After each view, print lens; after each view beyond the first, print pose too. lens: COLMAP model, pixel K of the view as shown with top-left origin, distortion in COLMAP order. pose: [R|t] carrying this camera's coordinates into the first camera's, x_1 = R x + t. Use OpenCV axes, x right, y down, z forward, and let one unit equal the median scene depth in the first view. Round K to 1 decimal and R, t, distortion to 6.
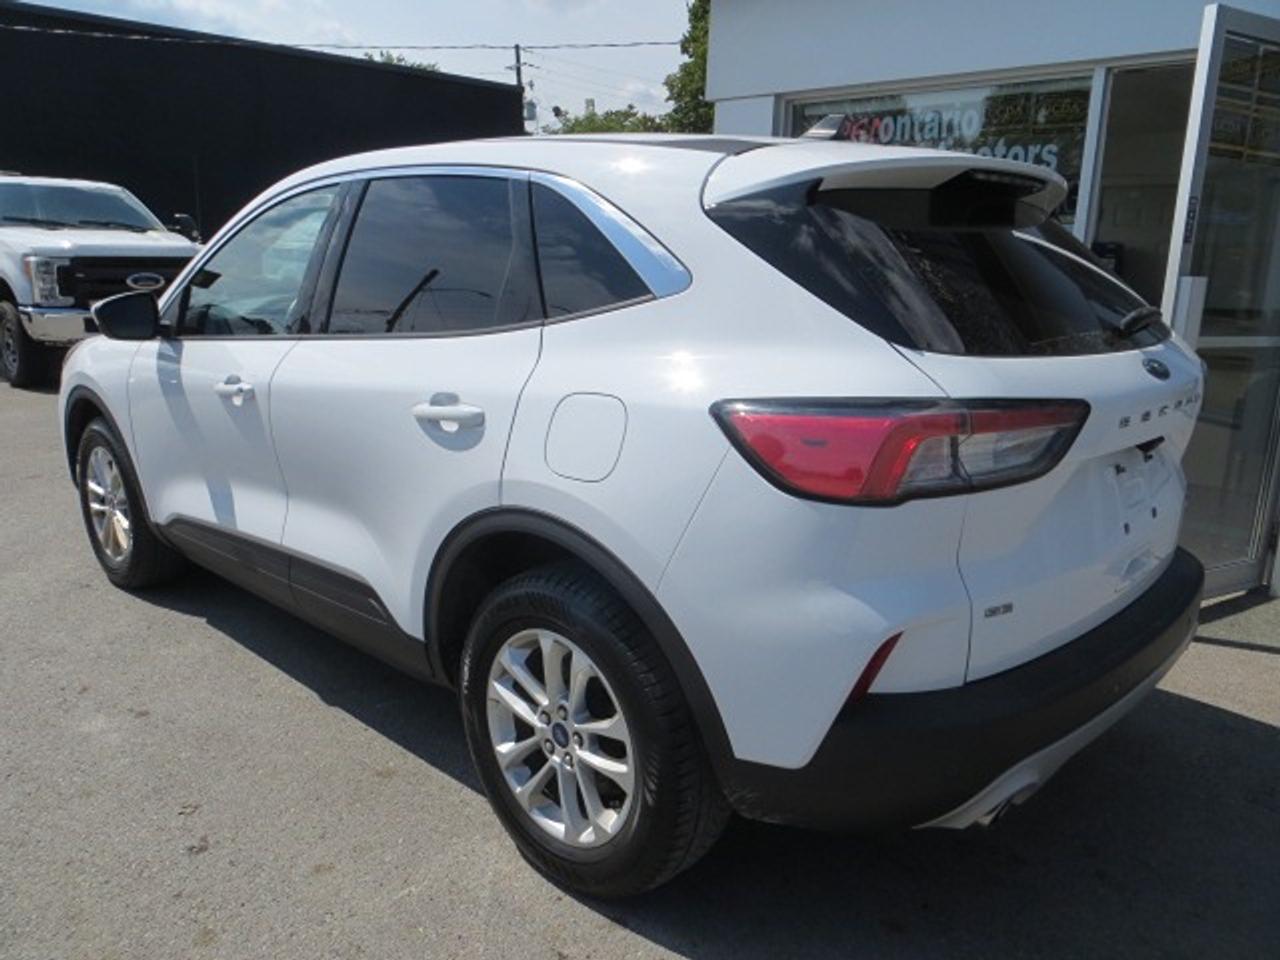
lens RADIAL K [[970.6, 0, 640.0], [0, 970.6, 480.0], [0, 0, 1]] dist [-0.012631, -0.003007]
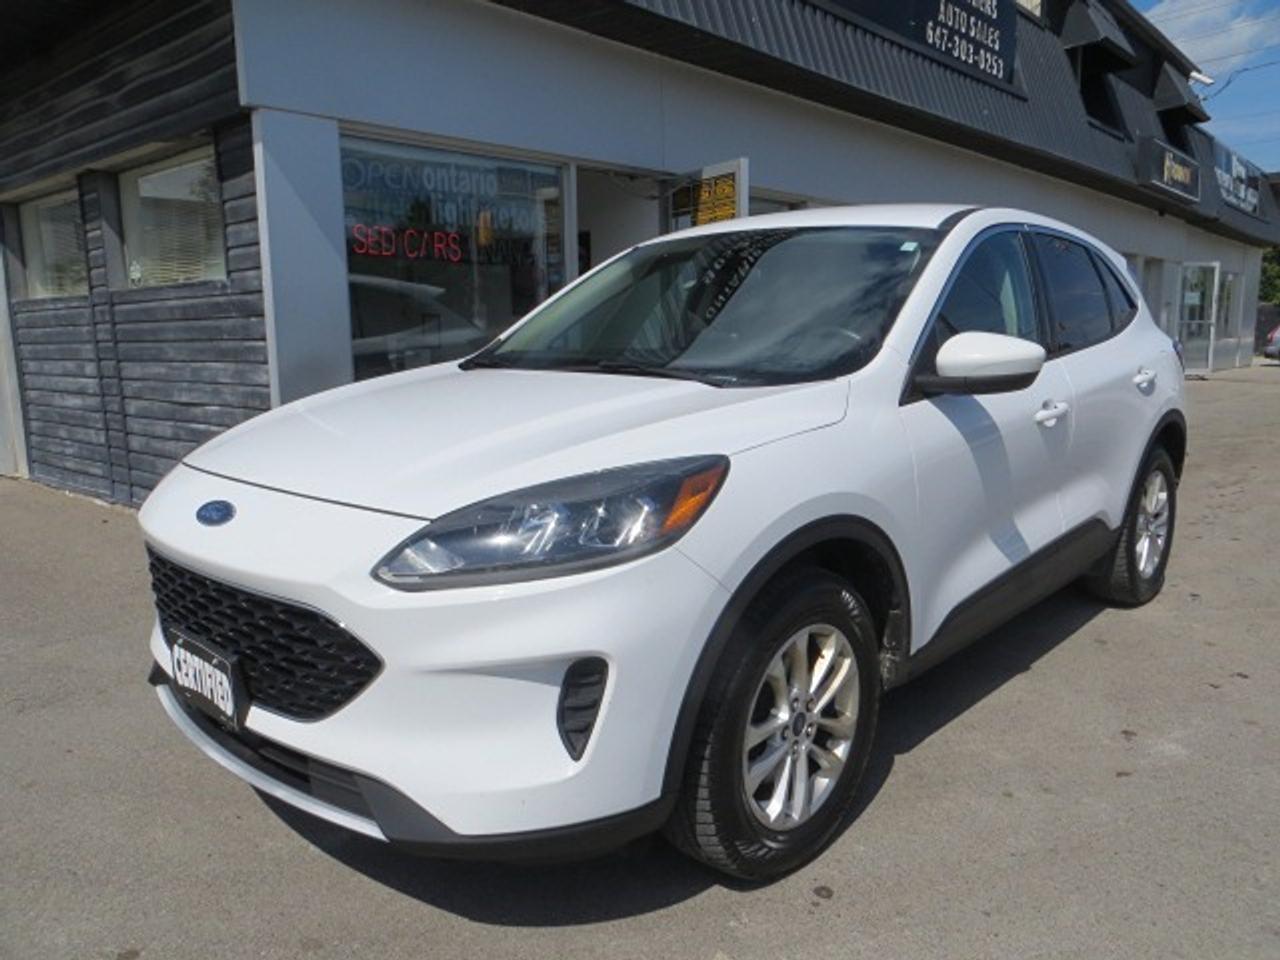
lens RADIAL K [[970.6, 0, 640.0], [0, 970.6, 480.0], [0, 0, 1]] dist [-0.012631, -0.003007]
pose [[-0.024725, -0.183788, 0.982655, -1.161892], [0.235704, 0.954172, 0.184391, -0.255759], [-0.971510, 0.236175, 0.019728, 1.133317]]
